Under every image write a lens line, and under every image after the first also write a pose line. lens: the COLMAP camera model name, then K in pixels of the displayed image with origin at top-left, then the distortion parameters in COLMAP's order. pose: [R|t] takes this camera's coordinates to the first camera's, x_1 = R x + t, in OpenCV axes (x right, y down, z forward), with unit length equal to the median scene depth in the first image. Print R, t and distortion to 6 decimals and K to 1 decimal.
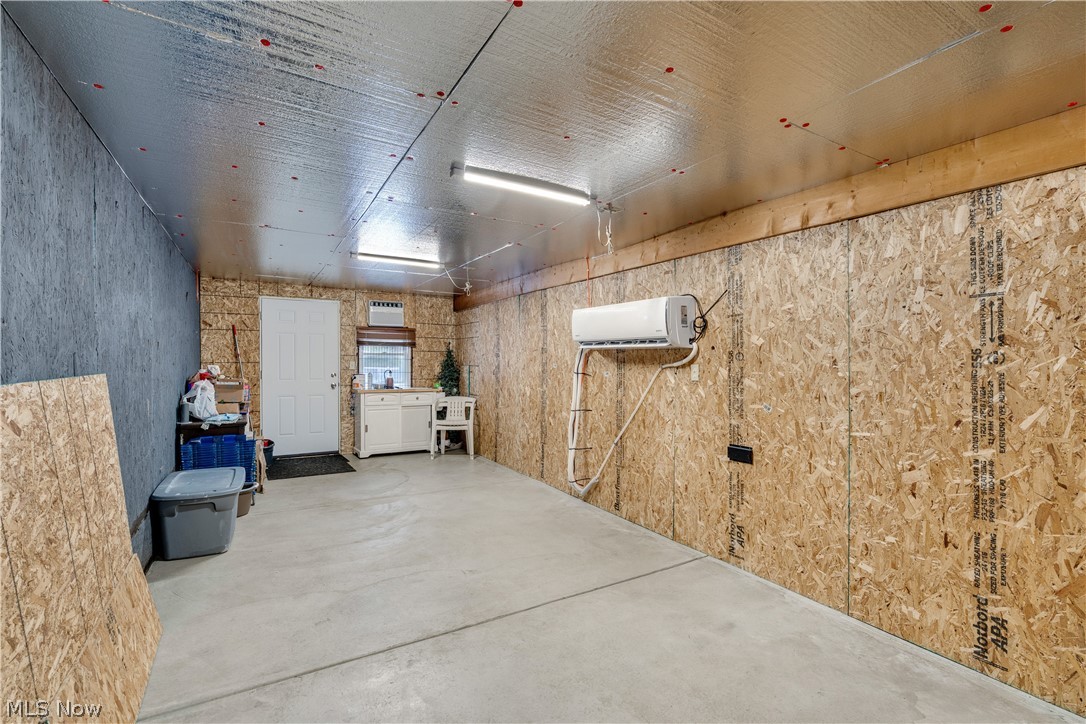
lens RADIAL K [[492.1, 0, 544.3], [0, 492.1, 372.9], [0, 0, 1]] dist [-0.002470, 0.000267]
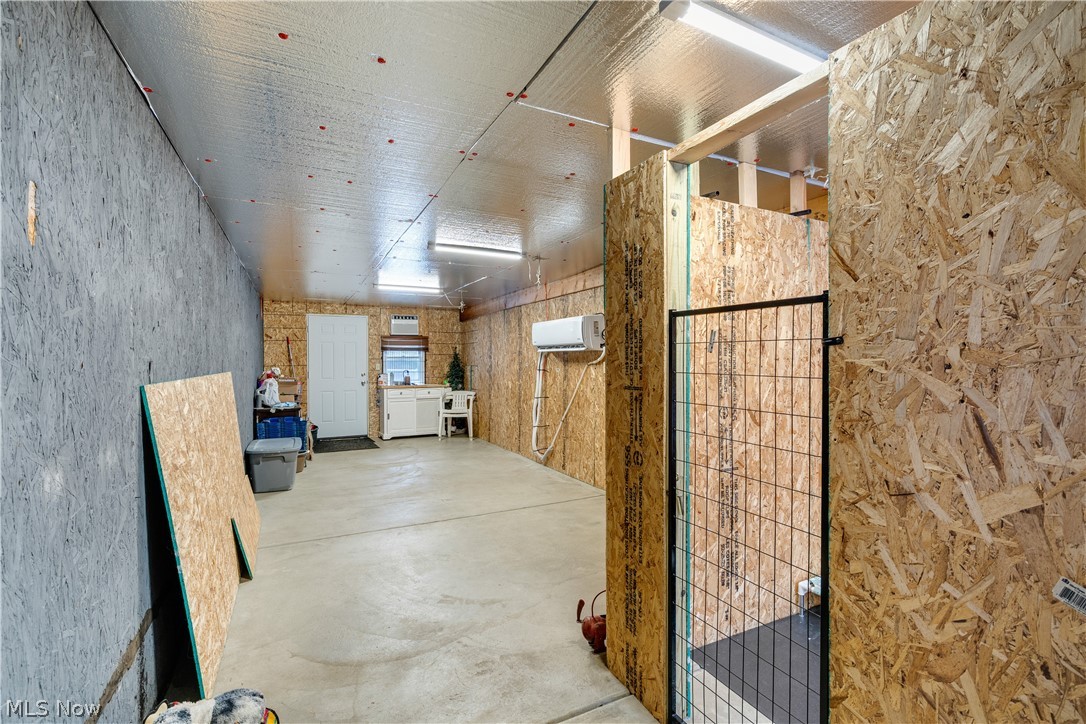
lens RADIAL K [[493.1, 0, 543.0], [0, 493.1, 362.0], [0, 0, 1]] dist [0.002228, 0.000781]
pose [[0.997817, -0.013992, -0.064533, 0.153754], [0.012495, 0.999645, -0.023539, 0.010336], [0.064839, 0.022681, 0.997638, -0.315559]]
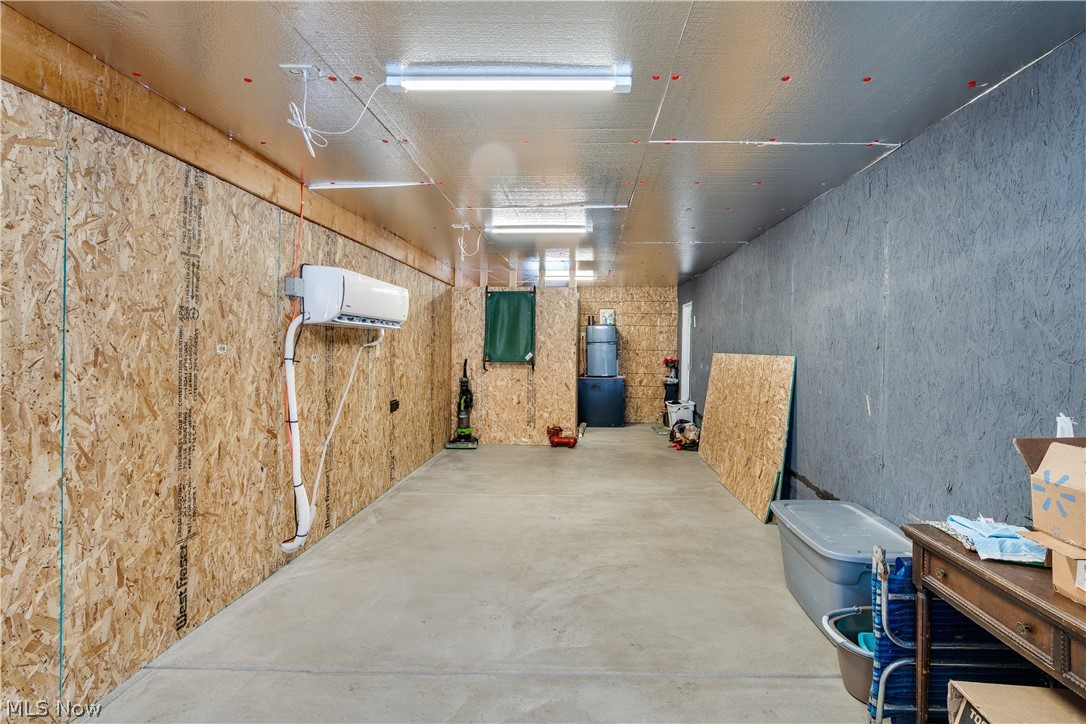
lens RADIAL K [[493.1, 0, 543.0], [0, 493.1, 362.0], [0, 0, 1]] dist [0.002228, 0.000781]
pose [[-0.809945, -0.044543, 0.584812, -0.506702], [-0.007546, 0.997821, 0.065549, -0.037517], [-0.586457, 0.048678, -0.808516, 1.219761]]
